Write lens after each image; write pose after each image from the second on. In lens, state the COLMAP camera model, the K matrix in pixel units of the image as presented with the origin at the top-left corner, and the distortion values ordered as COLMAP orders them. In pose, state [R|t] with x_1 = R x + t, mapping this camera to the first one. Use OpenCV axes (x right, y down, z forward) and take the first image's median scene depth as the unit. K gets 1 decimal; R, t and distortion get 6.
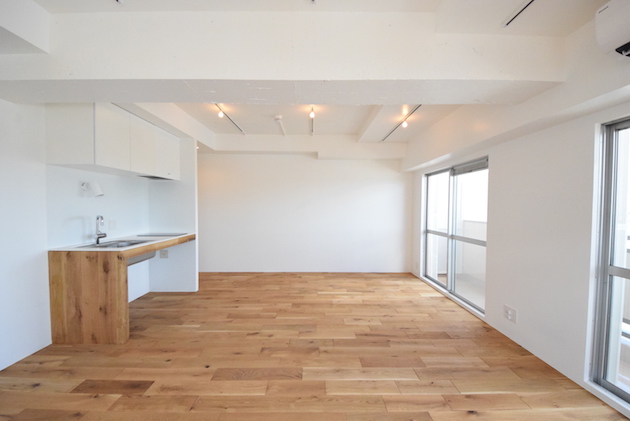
lens RADIAL K [[271.4, 0, 314.6], [0, 271.4, 214.4], [0, 0, 1]] dist [0.040413, -0.028628]
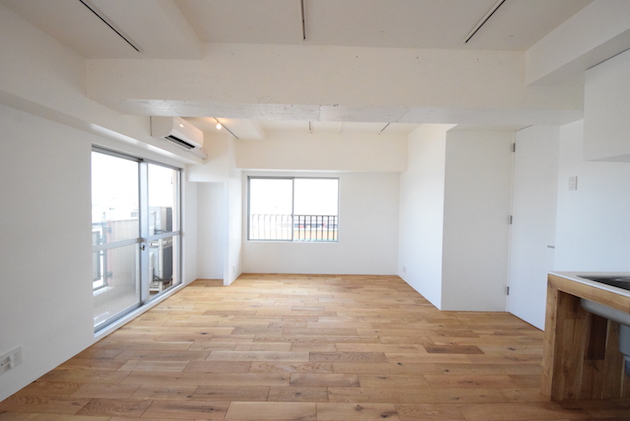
lens RADIAL K [[271.4, 0, 314.6], [0, 271.4, 214.4], [0, 0, 1]] dist [0.040413, -0.028628]
pose [[-0.999731, -0.020363, 0.011123, -0.052097], [-0.019616, 0.997783, 0.063600, -0.060909], [-0.012394, 0.063365, -0.997913, 1.611269]]
